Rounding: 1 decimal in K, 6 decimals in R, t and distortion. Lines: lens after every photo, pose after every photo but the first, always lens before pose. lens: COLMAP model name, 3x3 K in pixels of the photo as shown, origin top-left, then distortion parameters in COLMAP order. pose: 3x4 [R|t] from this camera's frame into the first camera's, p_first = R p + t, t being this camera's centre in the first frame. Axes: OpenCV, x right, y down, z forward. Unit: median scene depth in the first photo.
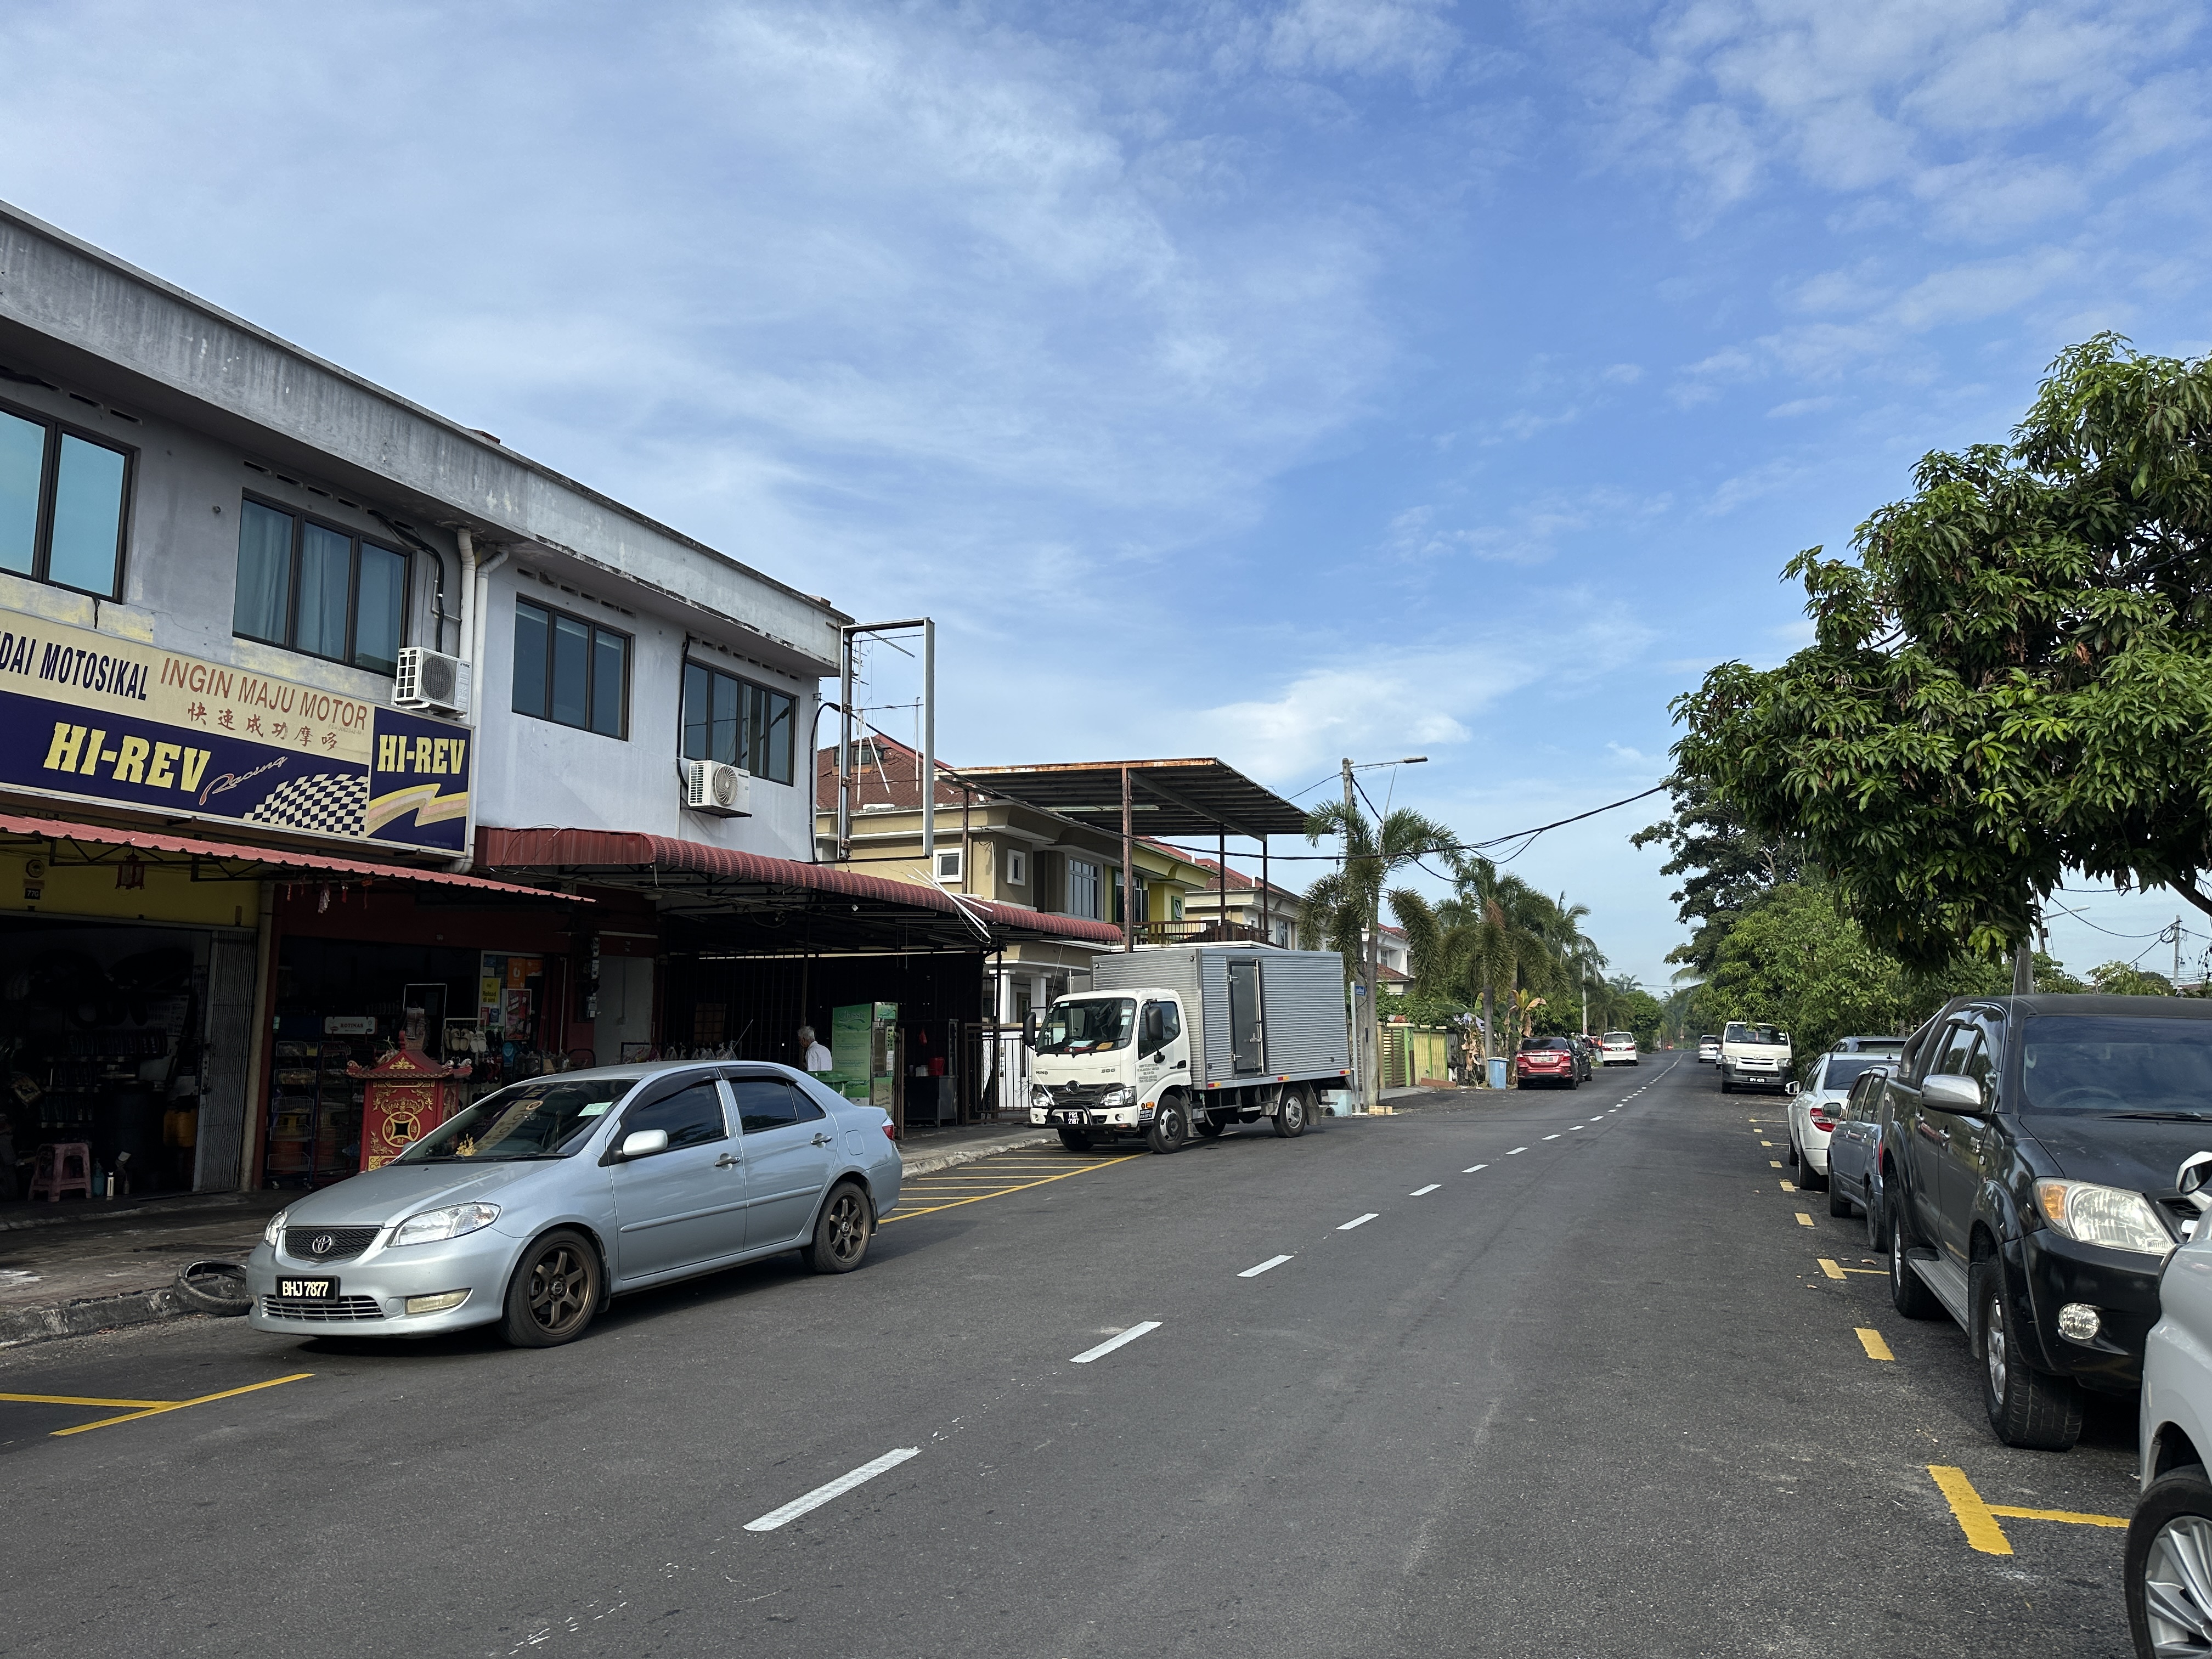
lens RADIAL K [[1579.8, 0, 1106.6], [0, 1579.8, 826.4], [0, 0, 1]] dist [-0.002192, -0.002025]
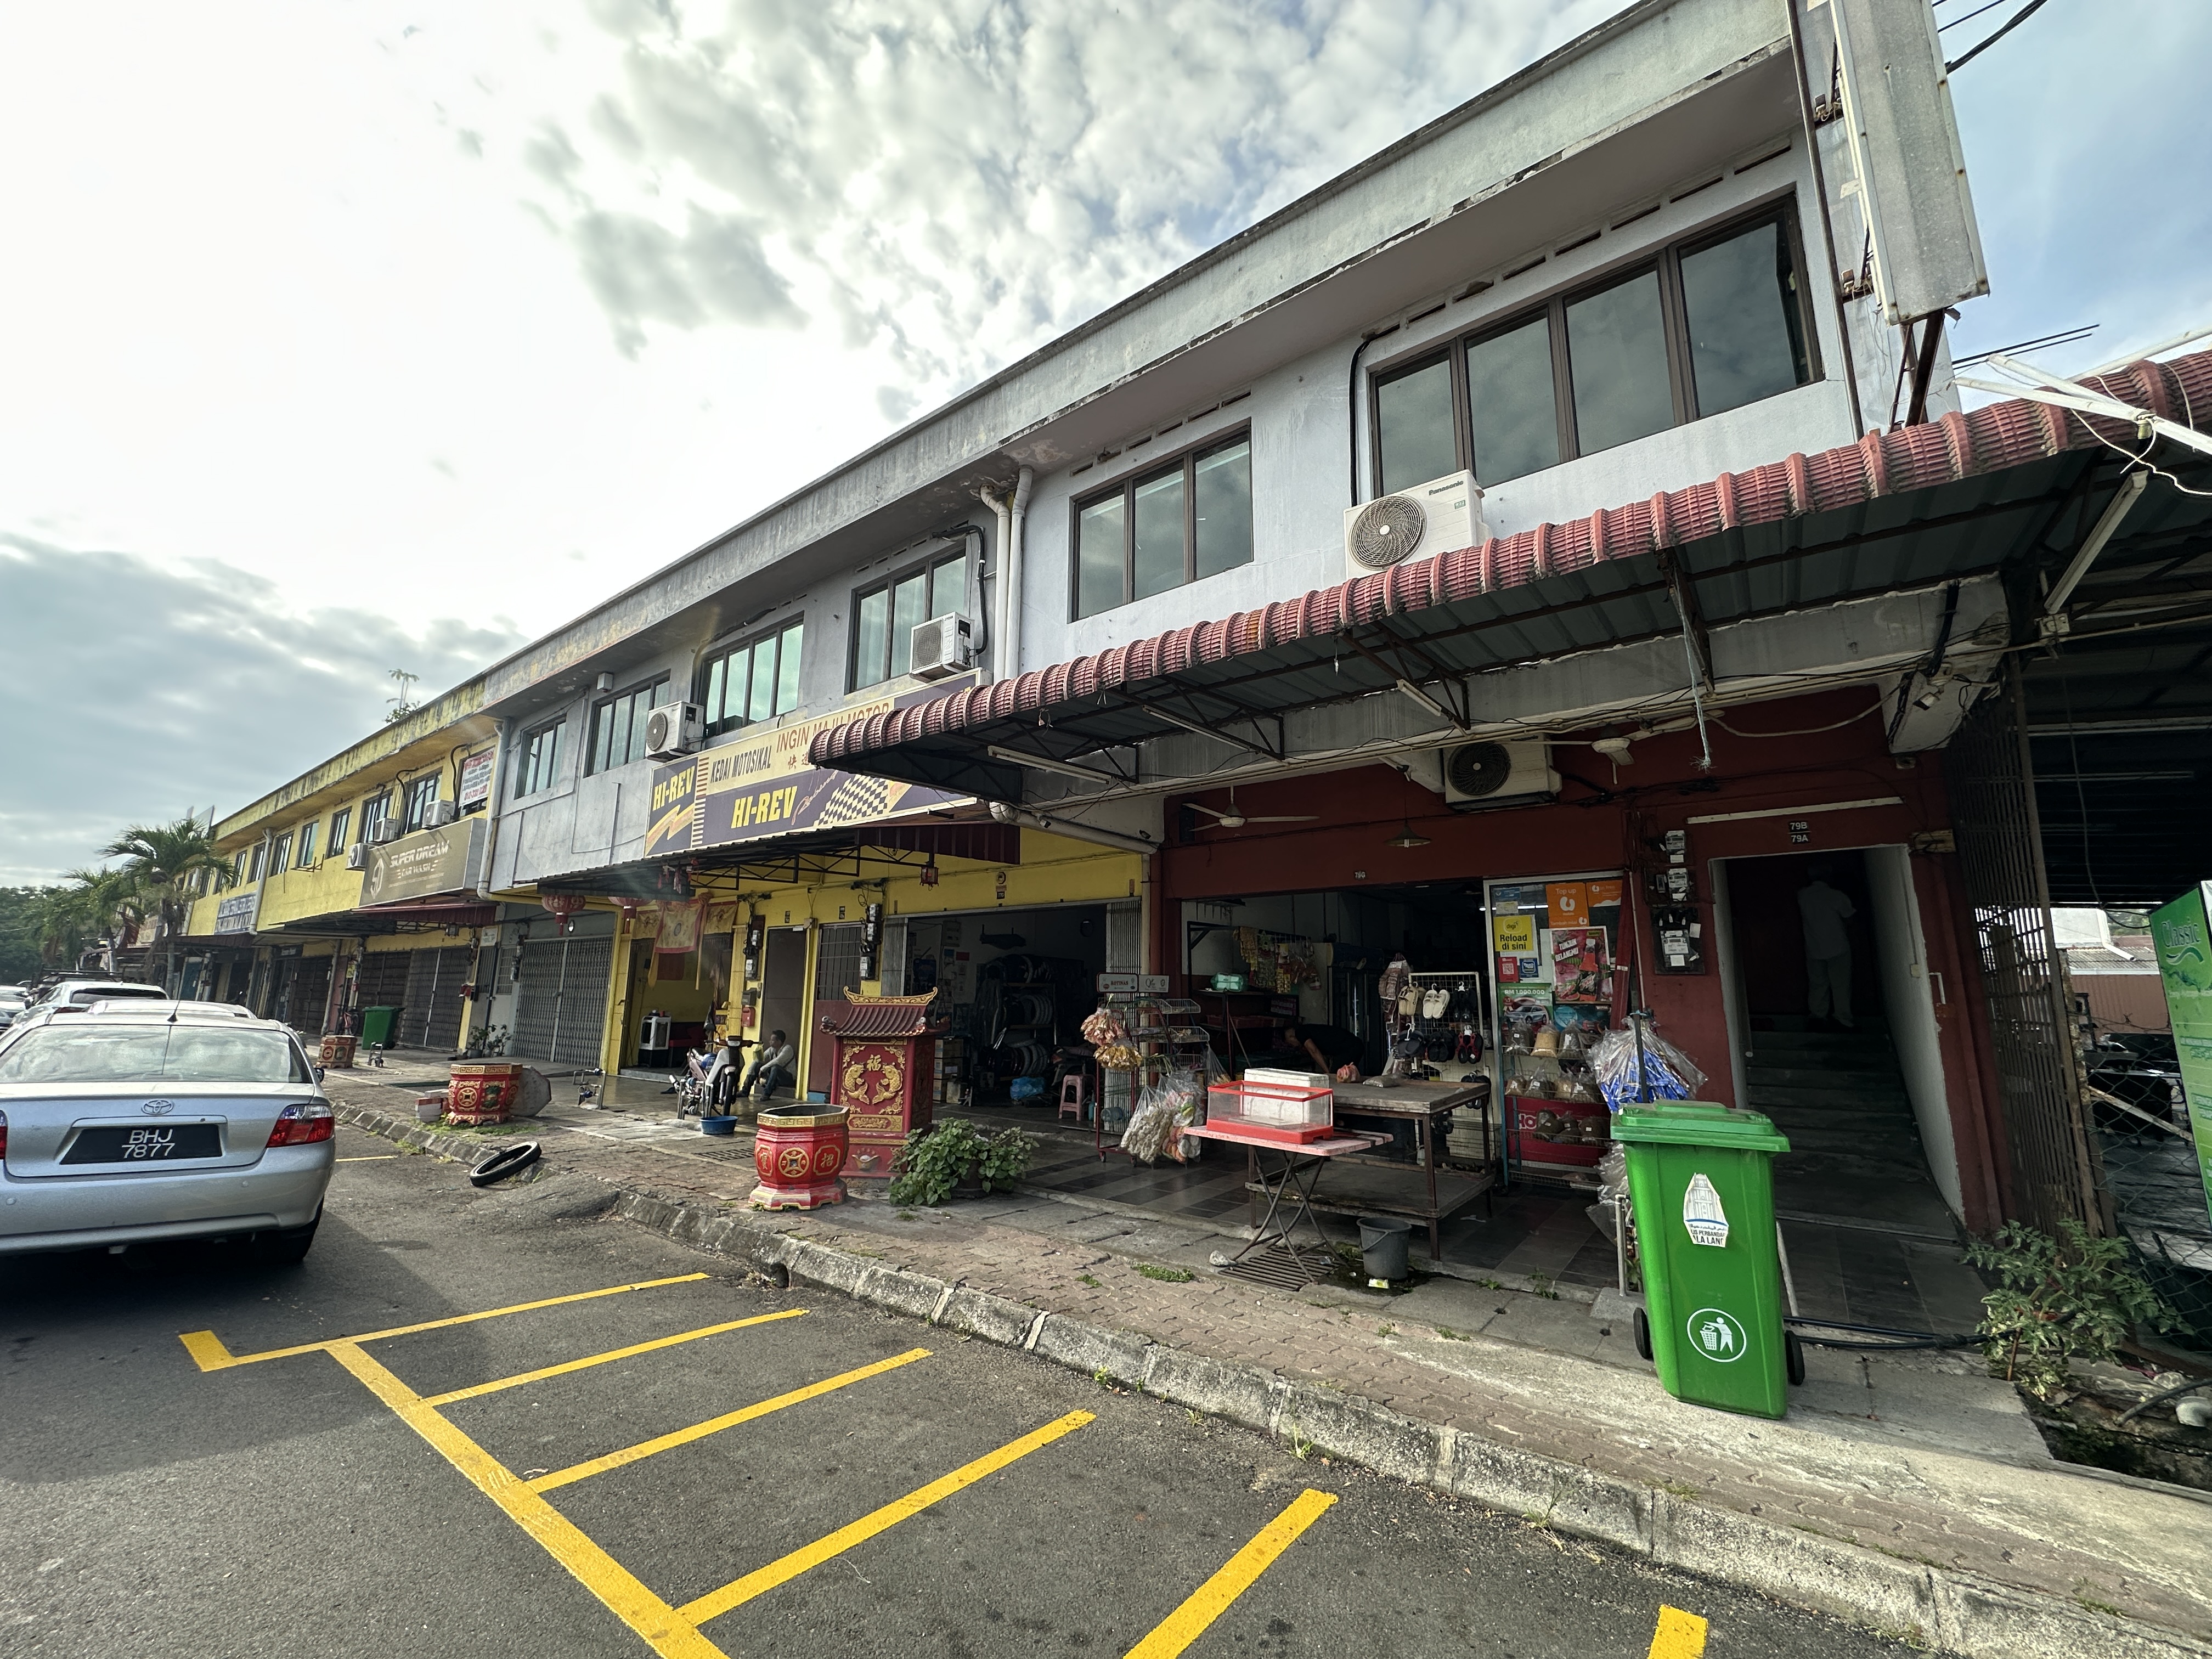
lens RADIAL K [[881.3, 0, 1105.9], [0, 881.3, 829.5], [0, 0, 1]] dist [-0.007209, 0.001230]
pose [[-0.283269, -0.178188, -0.942342, 0.072802], [0.119720, 0.968332, -0.219090, 0.180007], [0.951539, -0.174879, -0.252966, 1.356724]]
